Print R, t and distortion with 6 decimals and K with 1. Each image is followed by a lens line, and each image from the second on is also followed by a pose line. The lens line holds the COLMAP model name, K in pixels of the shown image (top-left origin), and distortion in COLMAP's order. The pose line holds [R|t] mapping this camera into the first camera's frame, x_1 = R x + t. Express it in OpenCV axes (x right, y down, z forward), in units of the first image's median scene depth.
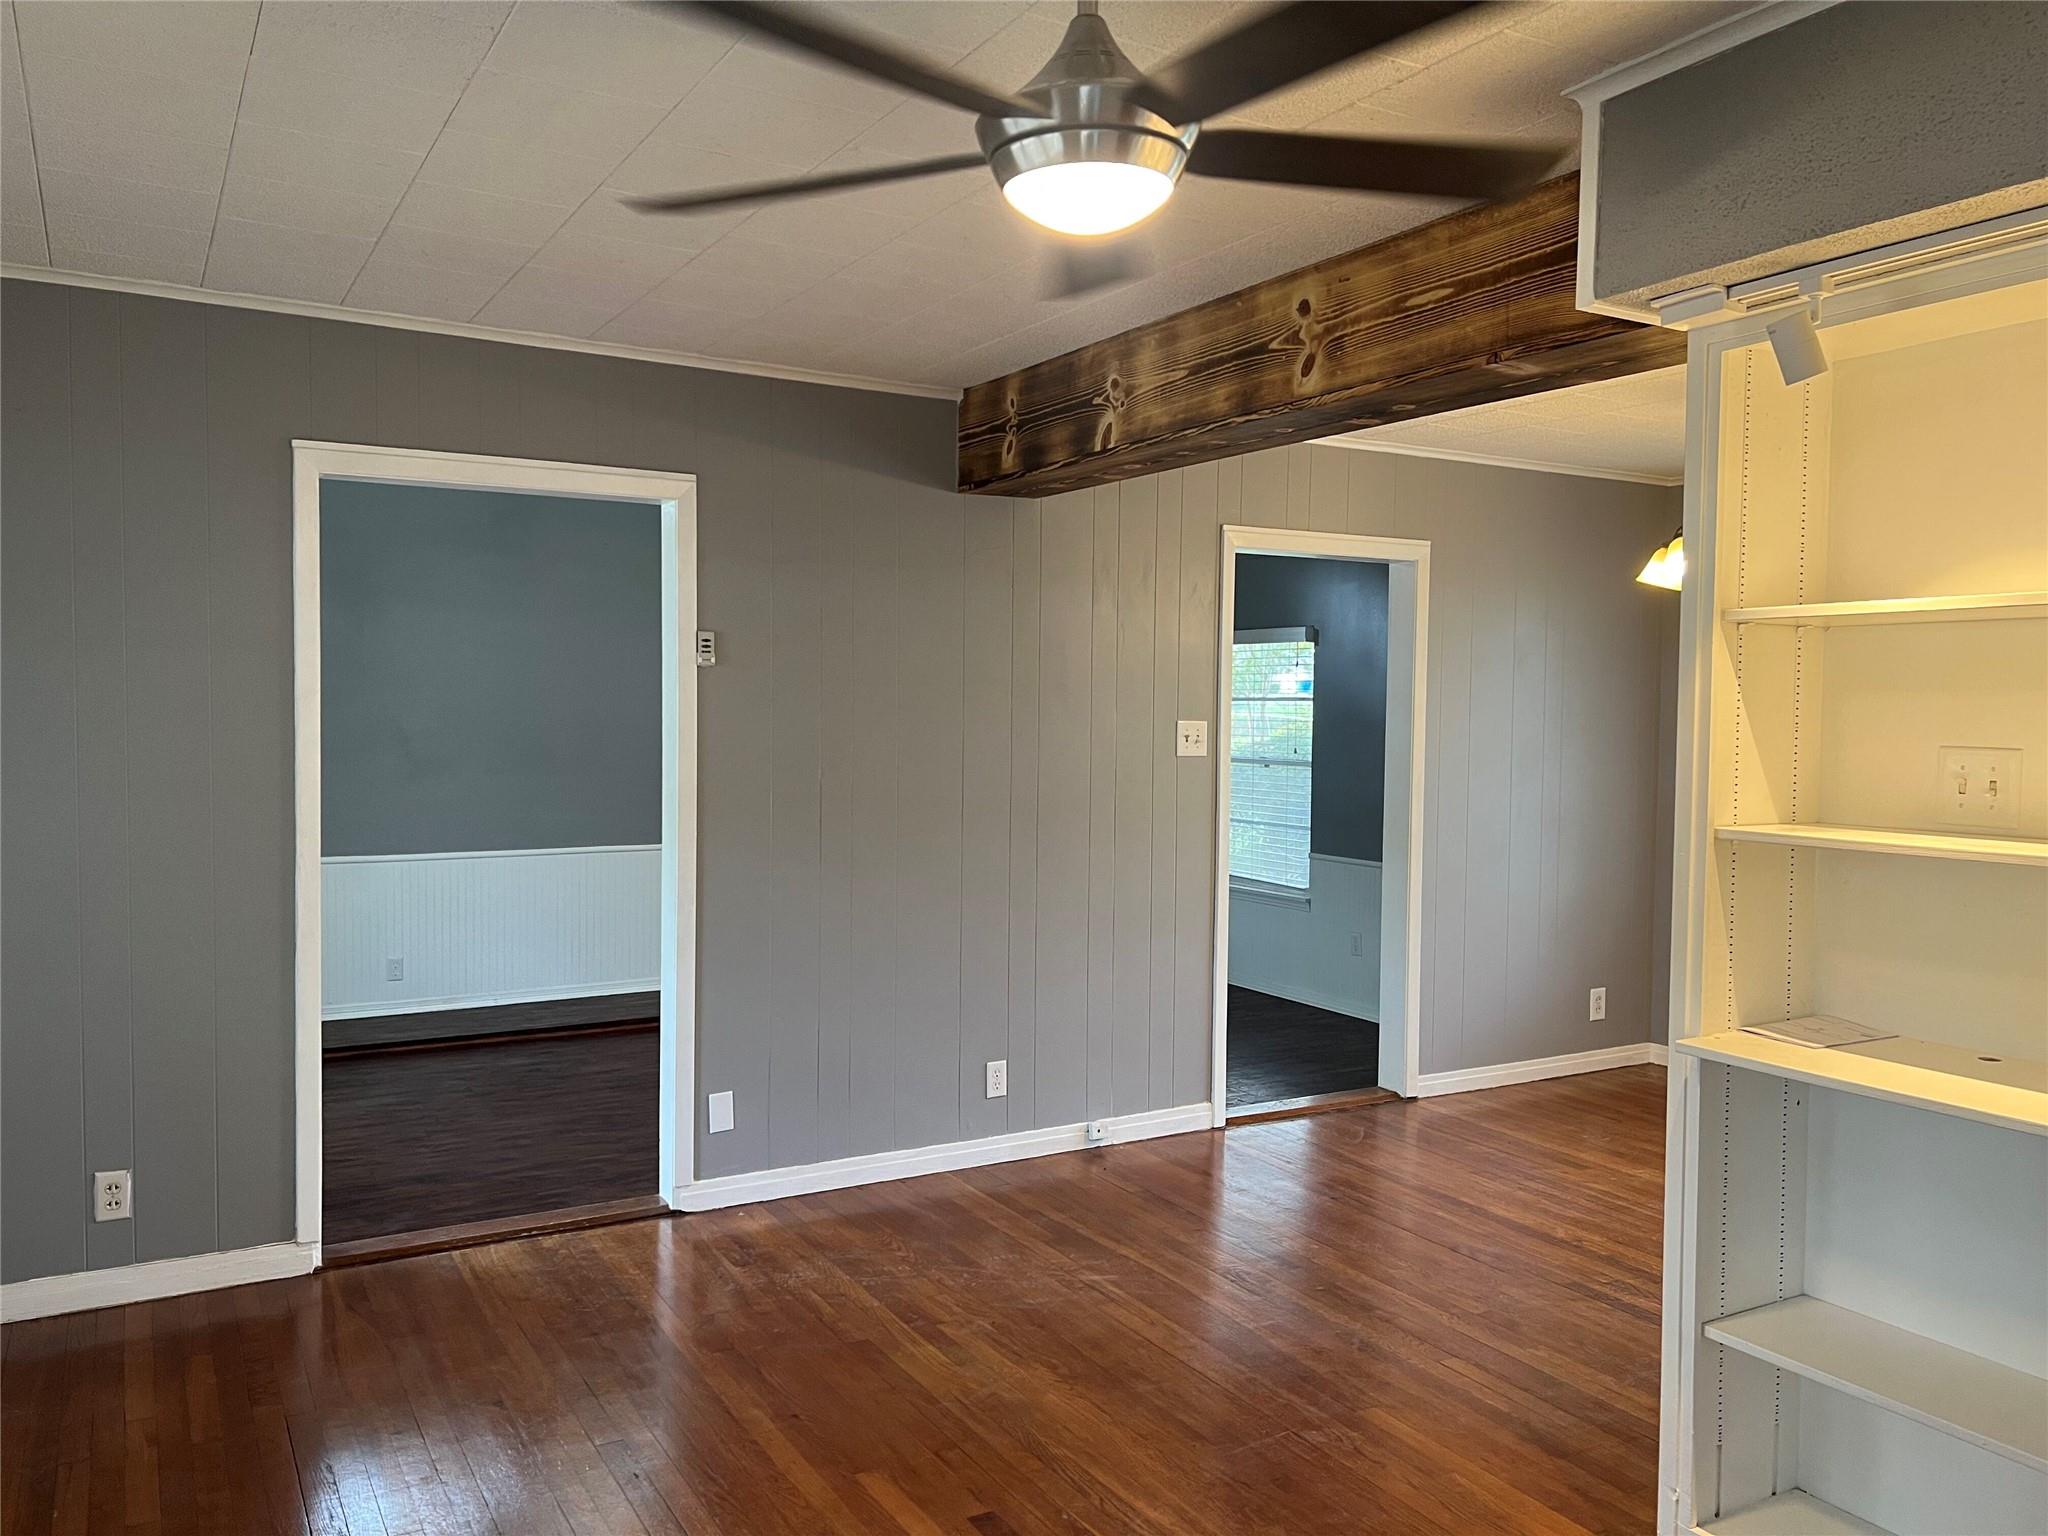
lens RADIAL K [[1563.8, 0, 1019.4], [0, 1563.8, 776.6], [0, 0, 1]] dist [0.067604, -0.081936]
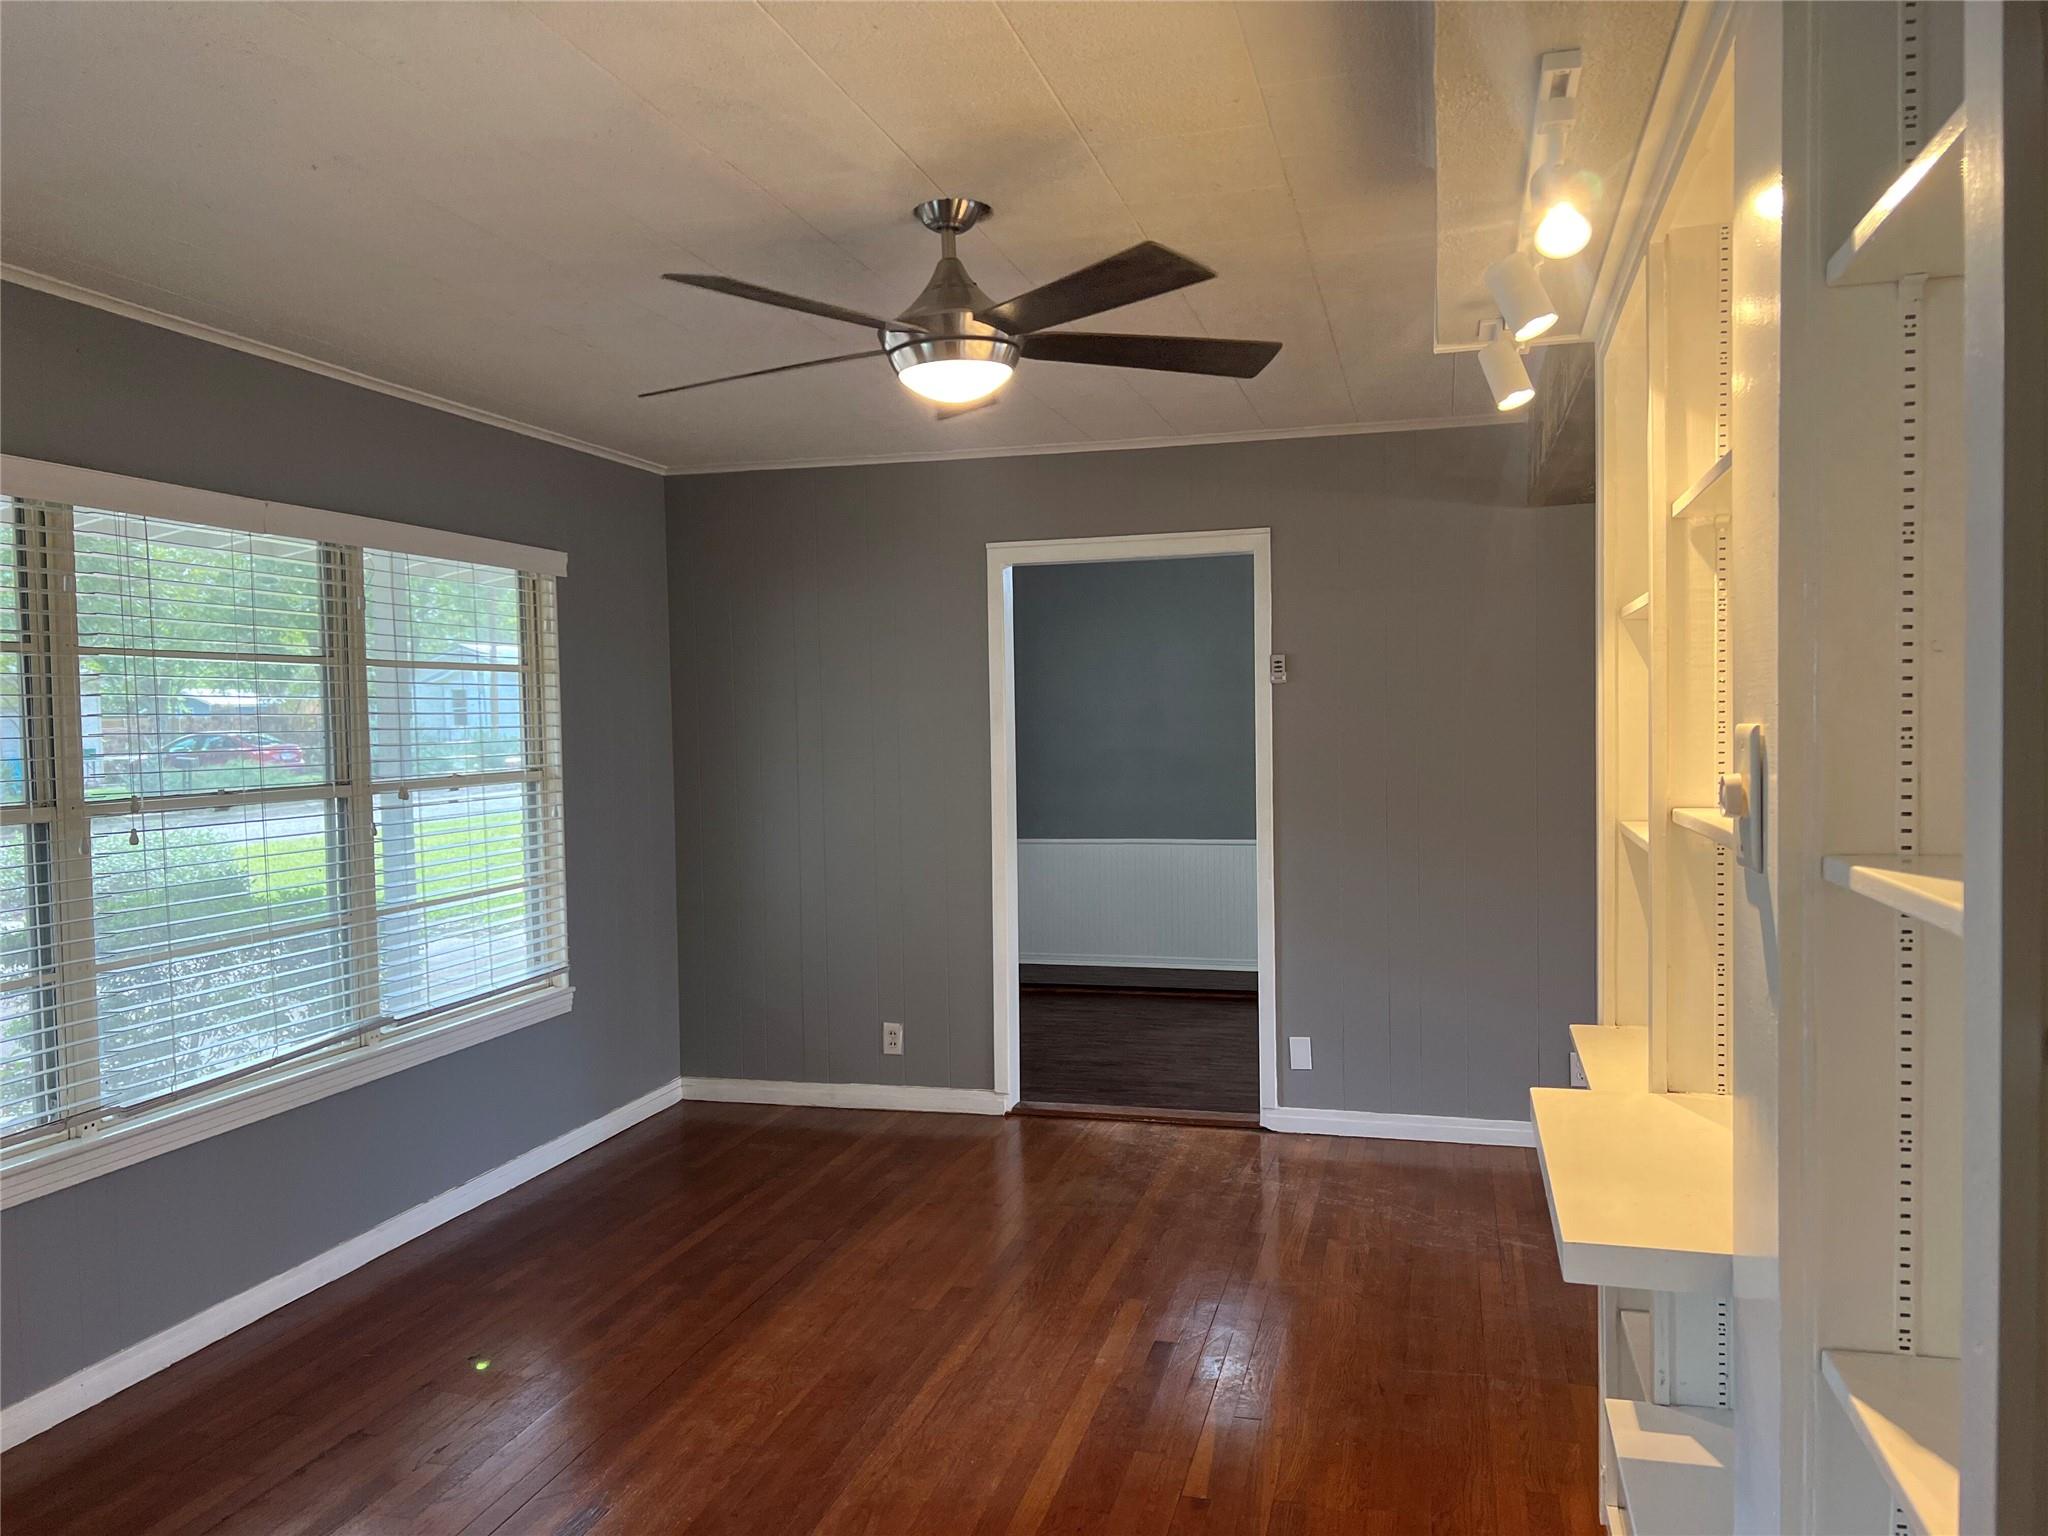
lens RADIAL K [[1563.5, 0, 1029.5], [0, 1563.5, 781.9], [0, 0, 1]] dist [0.067029, -0.080308]
pose [[0.708882, 0.012236, -0.705221, 0.574281], [-0.012263, 0.999912, 0.005022, 0.002507], [0.705221, 0.005088, 0.708970, 0.002284]]
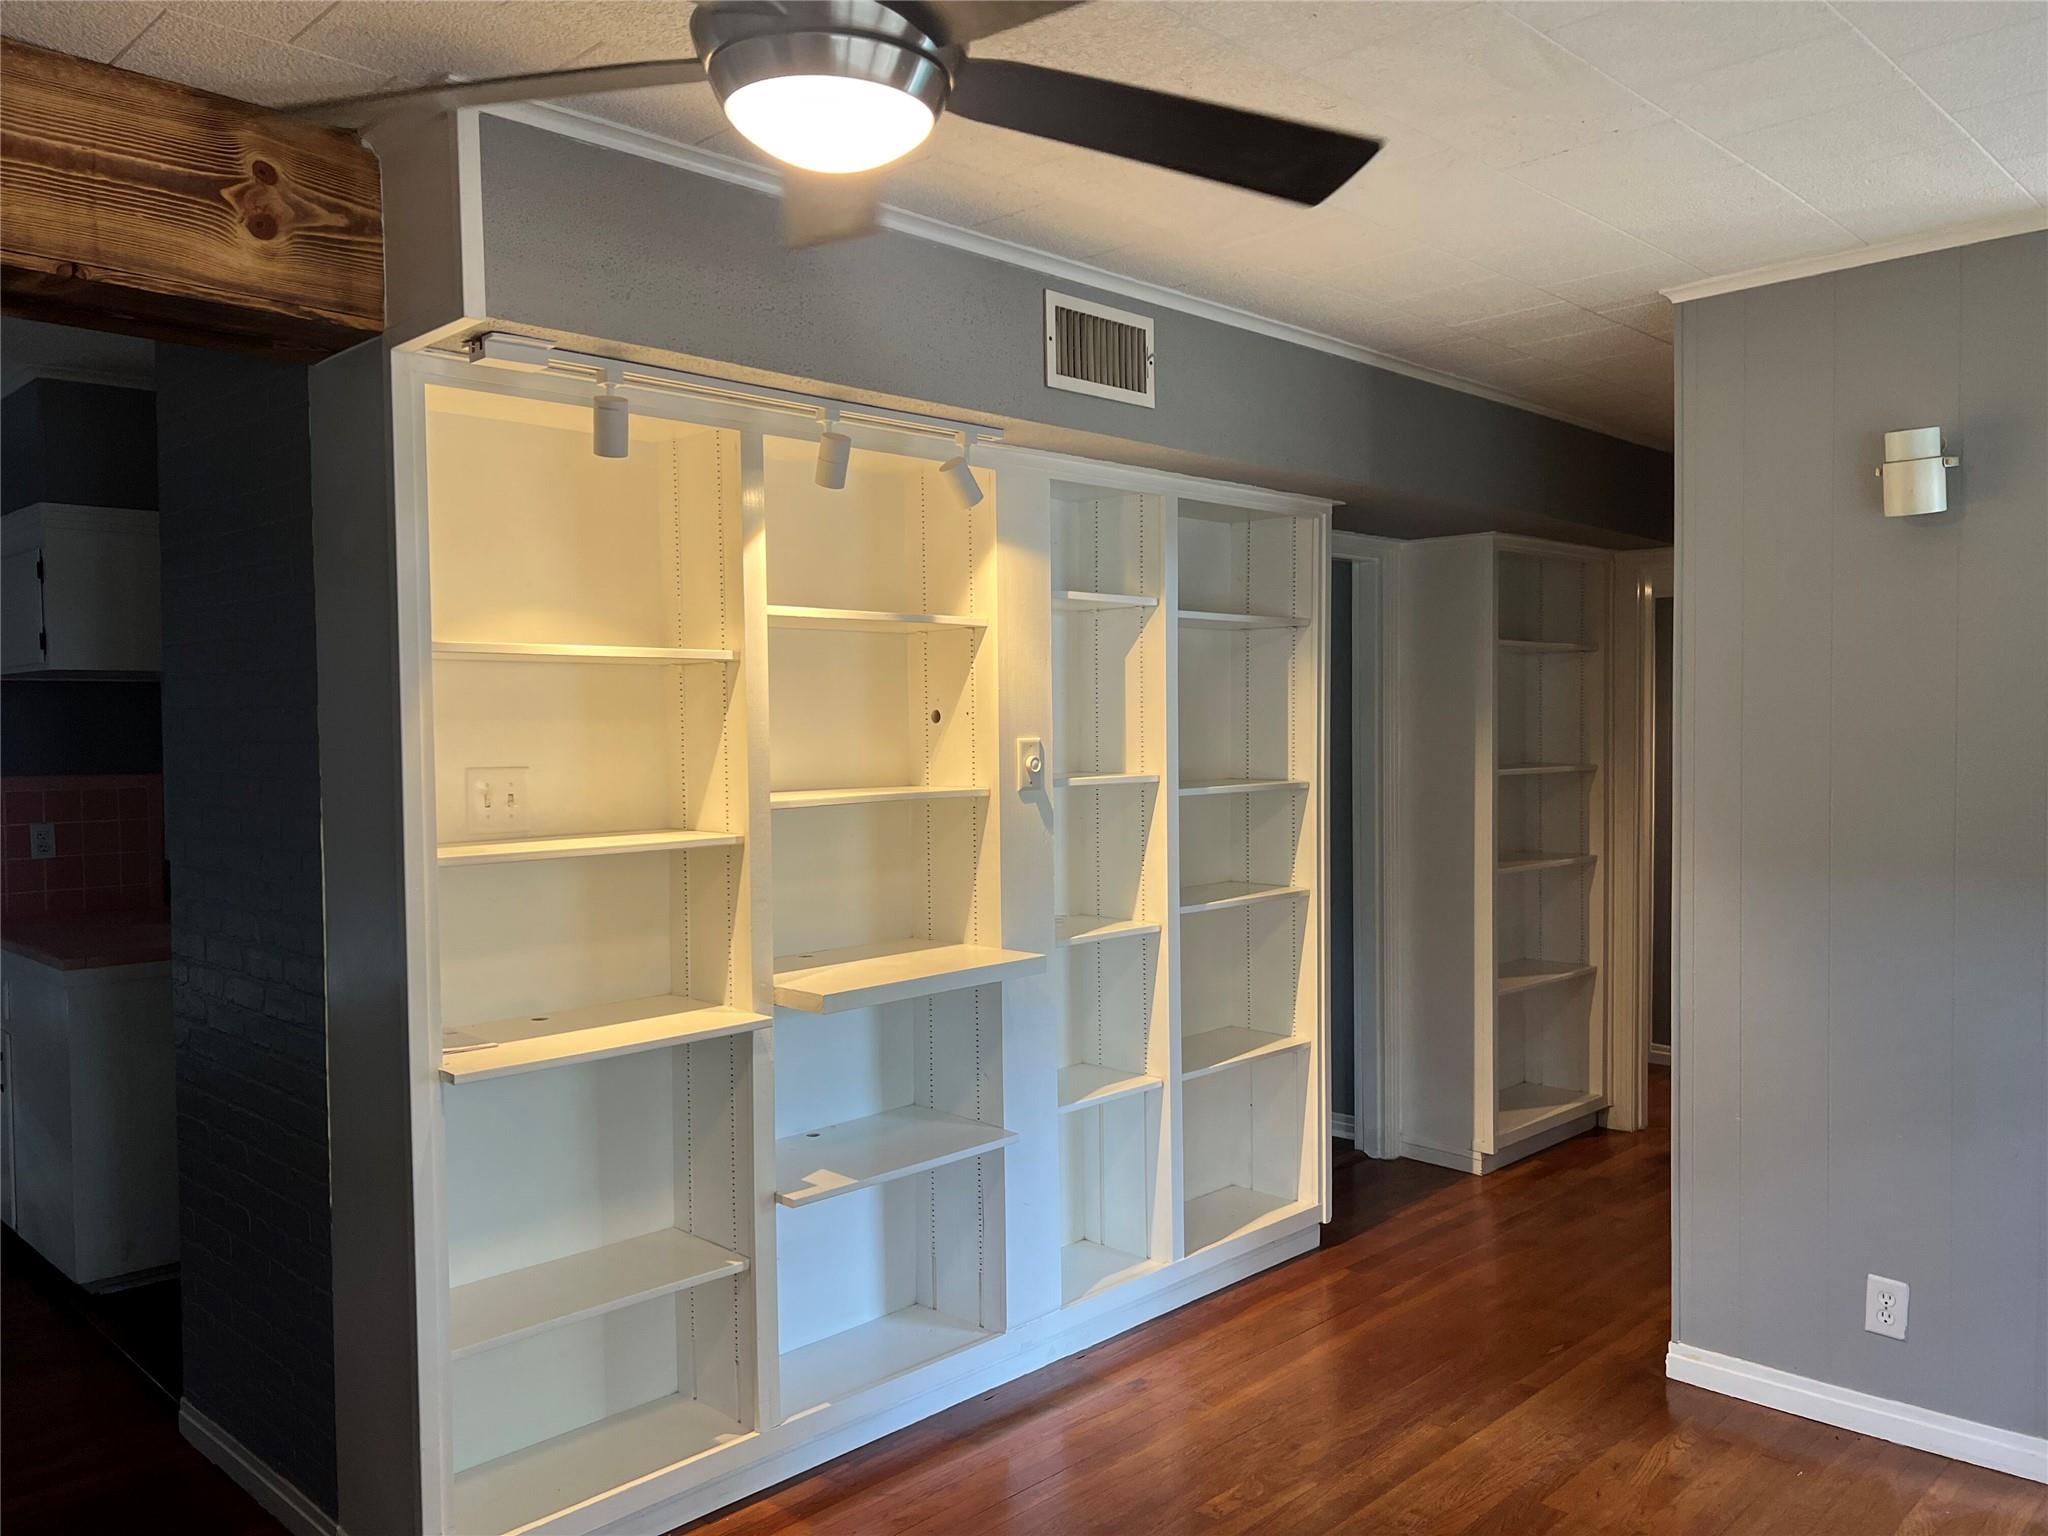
lens RADIAL K [[1534.1, 0, 1024.0], [0, 1534.1, 768.0], [0, 0, 1]] dist [0.050107, -0.053252]
pose [[-0.268860, -0.033939, 0.962581, -0.352165], [0.050632, 0.997499, 0.049312, -0.031215], [-0.961847, 0.061995, -0.266470, 0.524170]]
